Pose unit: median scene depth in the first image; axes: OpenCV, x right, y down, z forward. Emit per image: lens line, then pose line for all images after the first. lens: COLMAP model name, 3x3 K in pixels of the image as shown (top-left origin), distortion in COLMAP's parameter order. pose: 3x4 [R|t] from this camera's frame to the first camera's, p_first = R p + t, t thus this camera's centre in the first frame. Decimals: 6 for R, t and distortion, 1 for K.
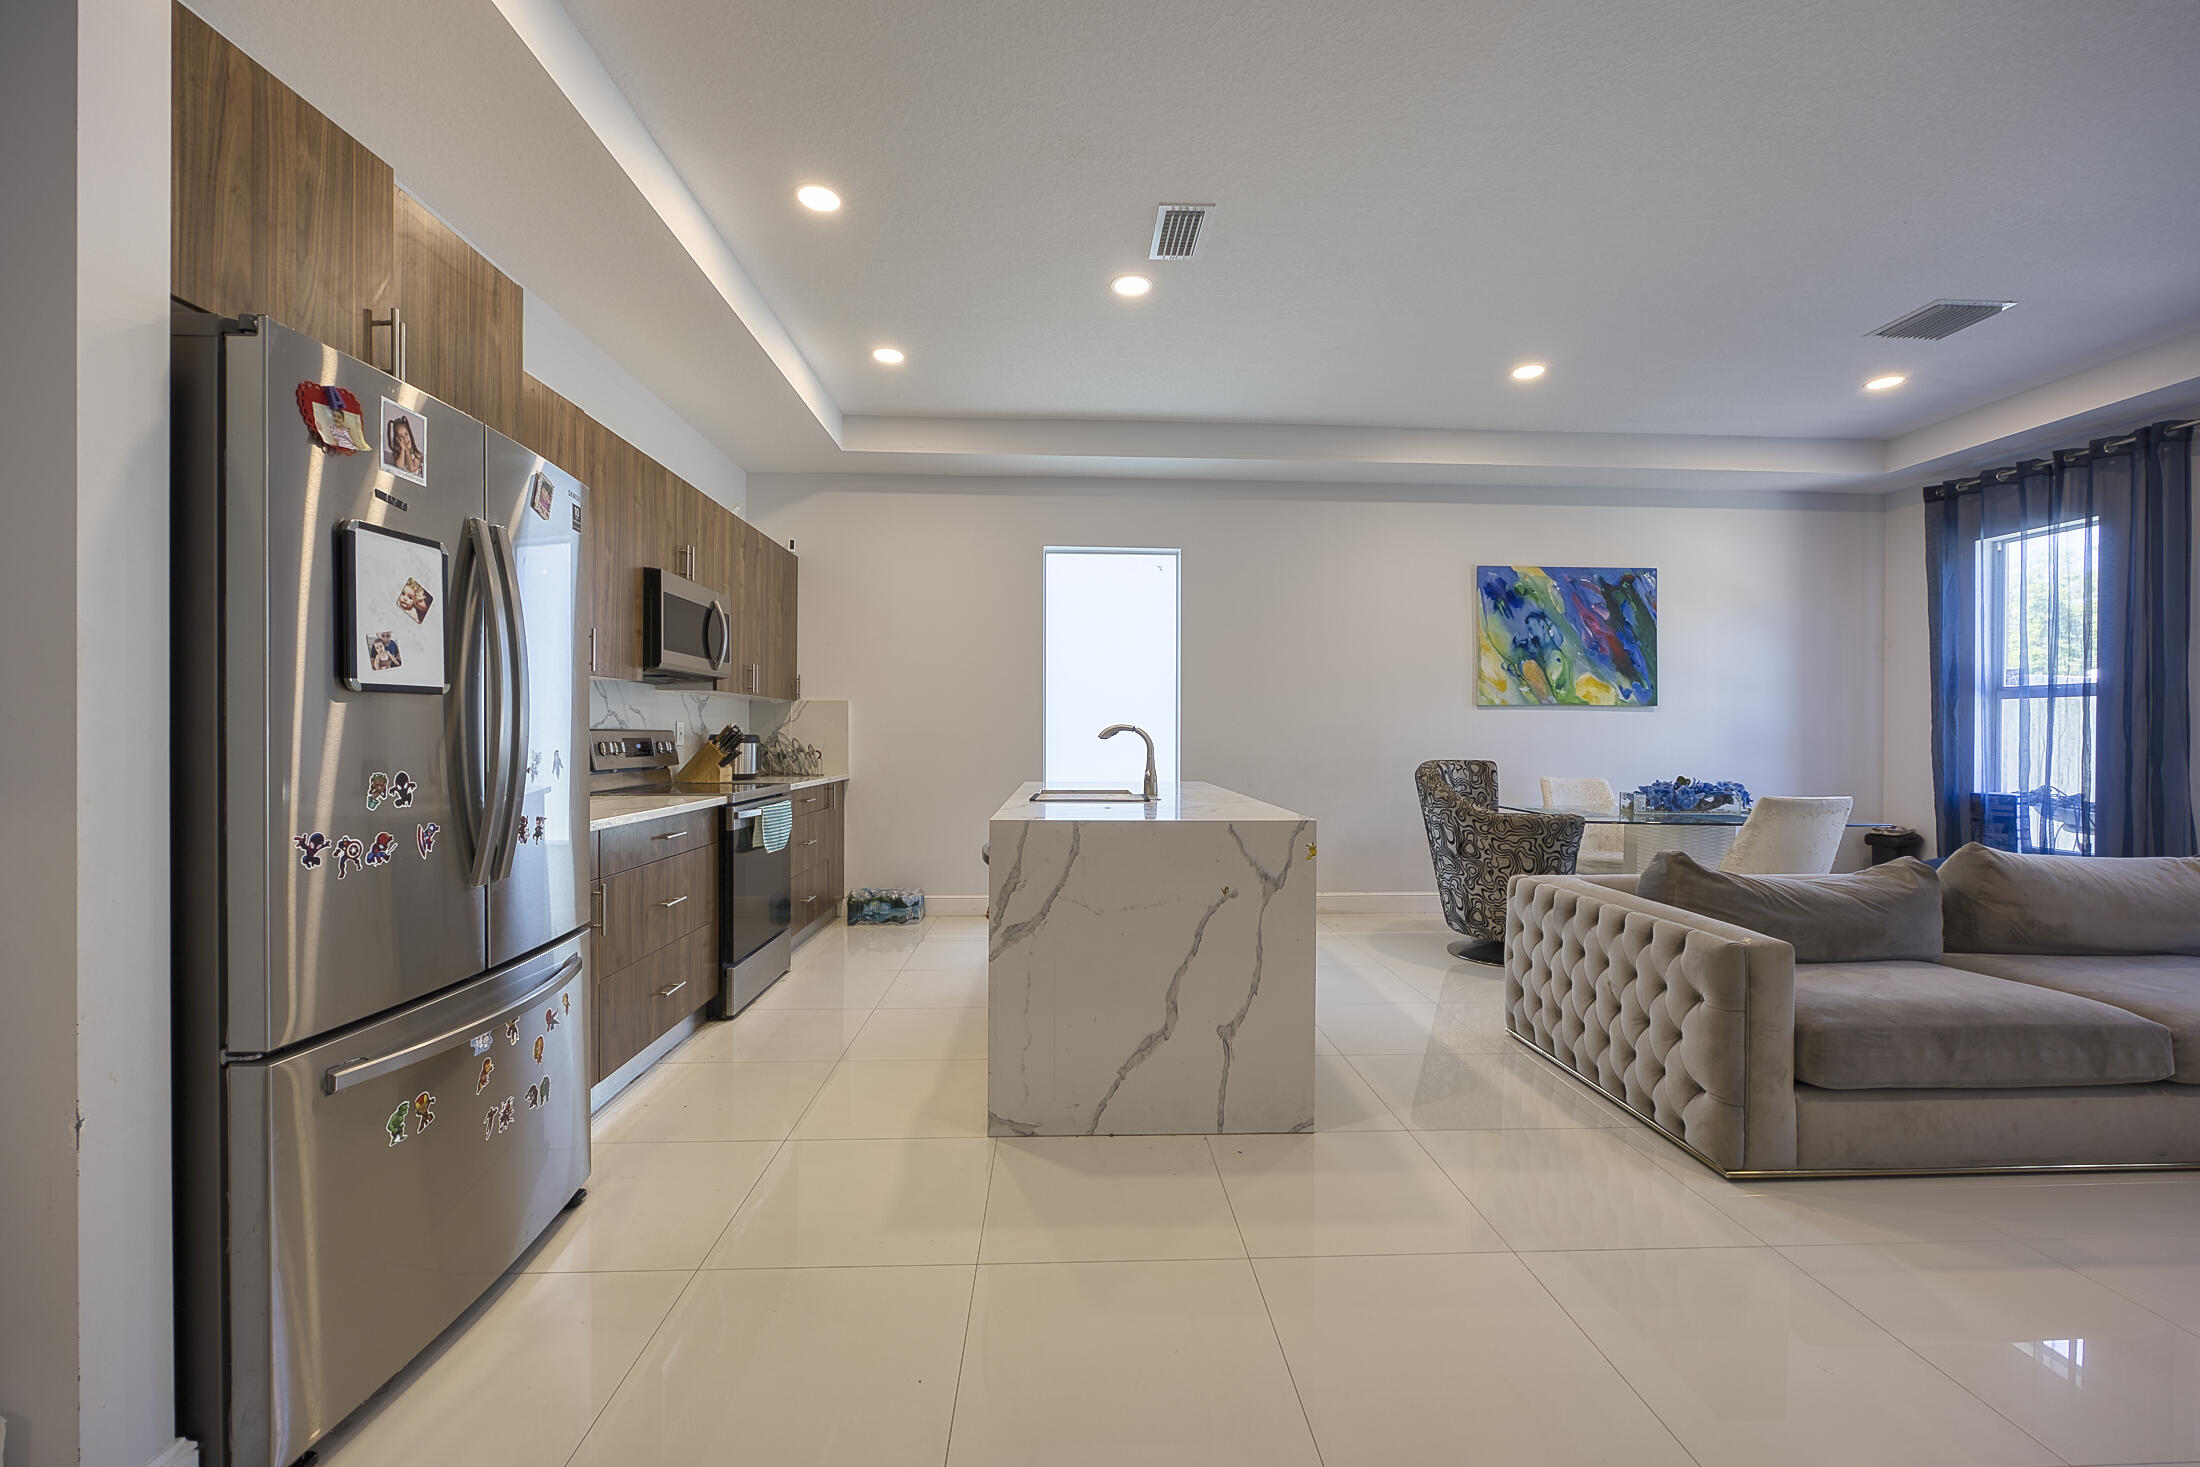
lens RADIAL K [[874.0, 0, 1098.6], [0, 874.0, 737.4], [0, 0, 1]] dist [-0.006384, 0.000977]
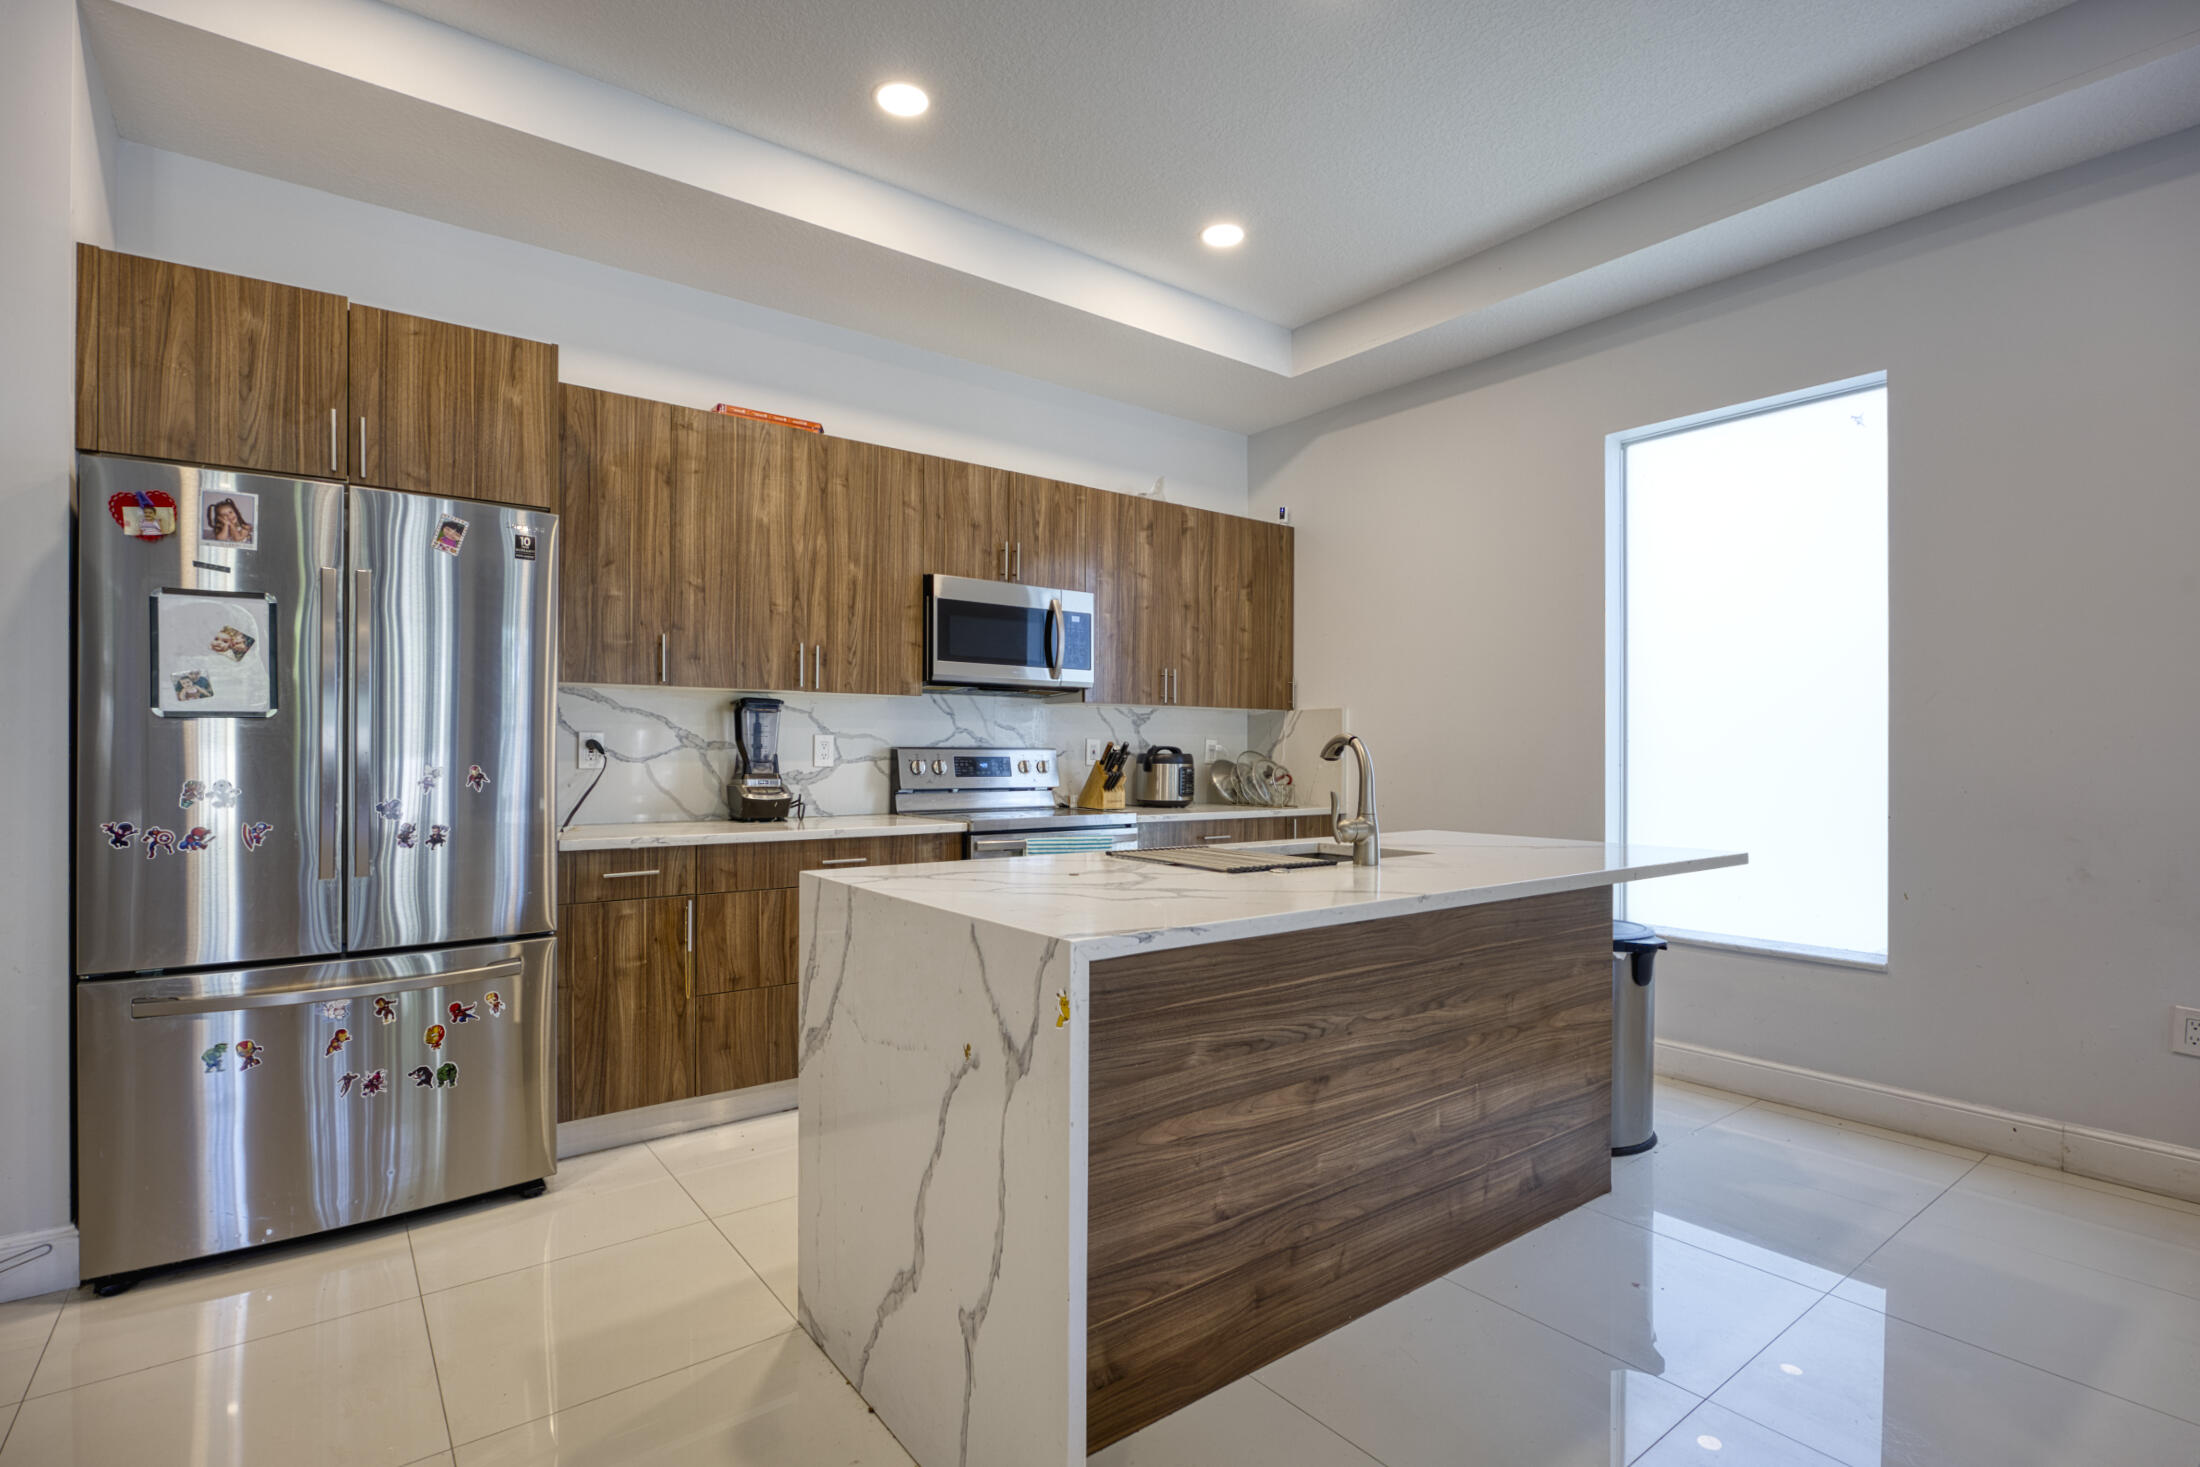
lens RADIAL K [[1036.8, 0, 1100.4], [0, 1036.8, 748.0], [0, 0, 1]] dist [-0.004364, -0.000338]
pose [[0.573320, -0.004353, -0.819320, 0.384091], [-0.004272, 0.999956, -0.008302, 0.000043], [0.819321, 0.008260, 0.573276, 0.392684]]
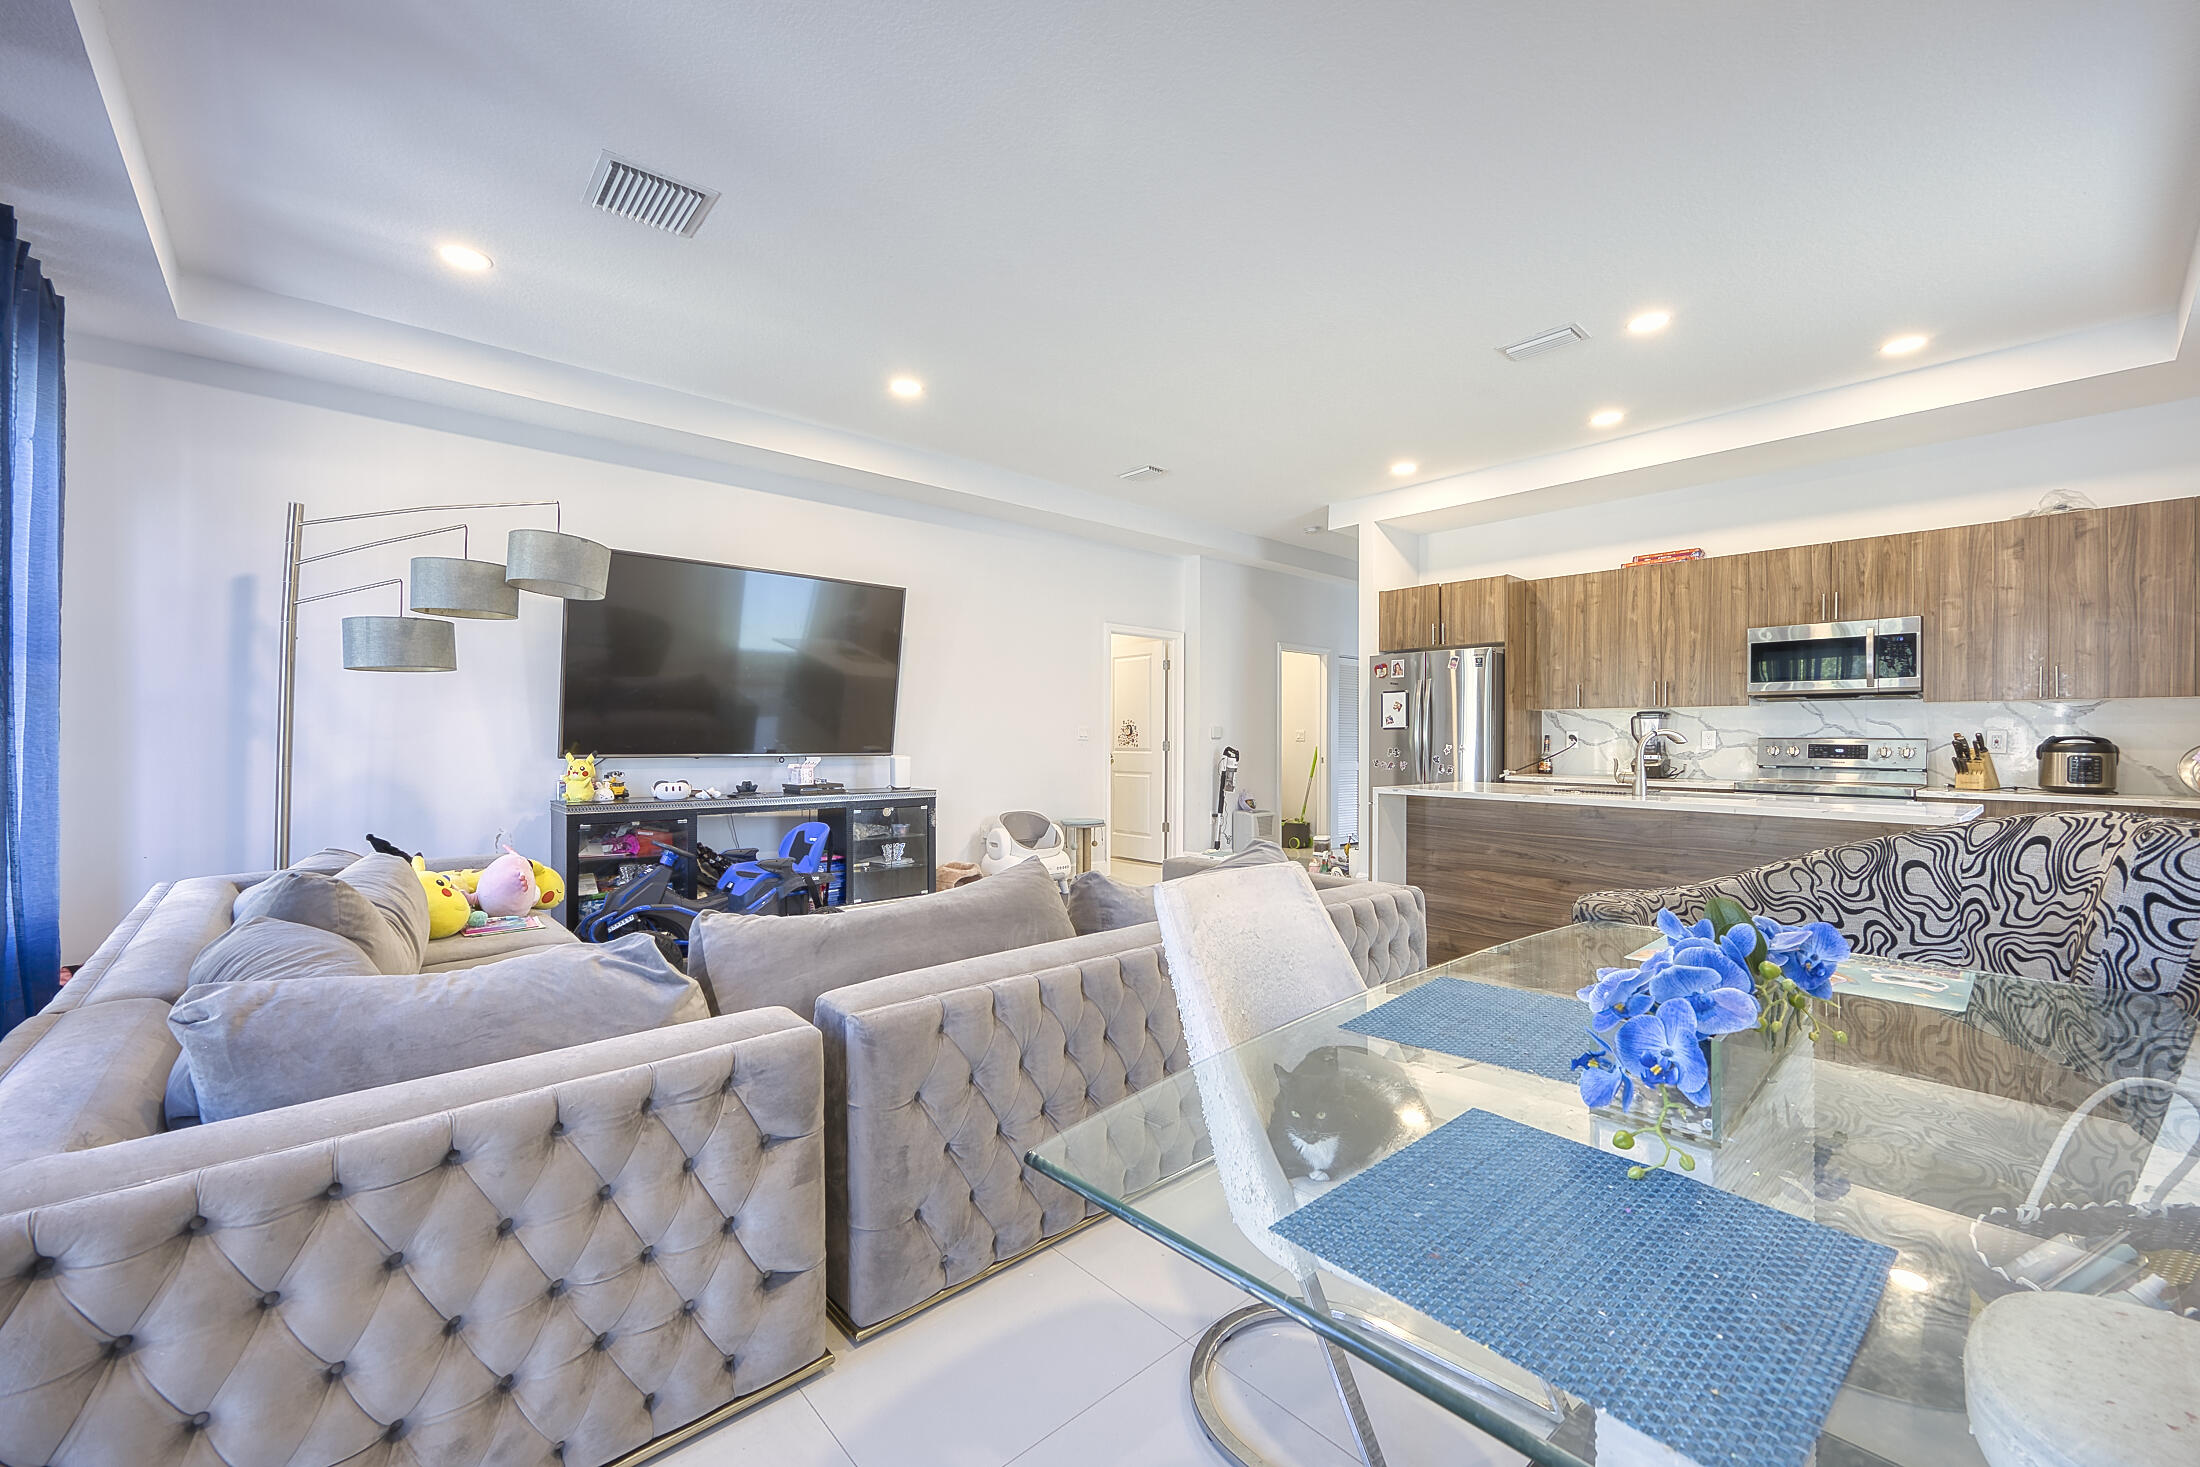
lens RADIAL K [[874.0, 0, 1098.6], [0, 874.0, 737.4], [0, 0, 1]] dist [-0.006384, 0.000977]
pose [[-0.773529, -0.008686, -0.633701, 0.974240], [-0.010573, 0.999944, -0.000800, 0.002167], [0.633672, 0.006081, -0.773578, 1.101960]]
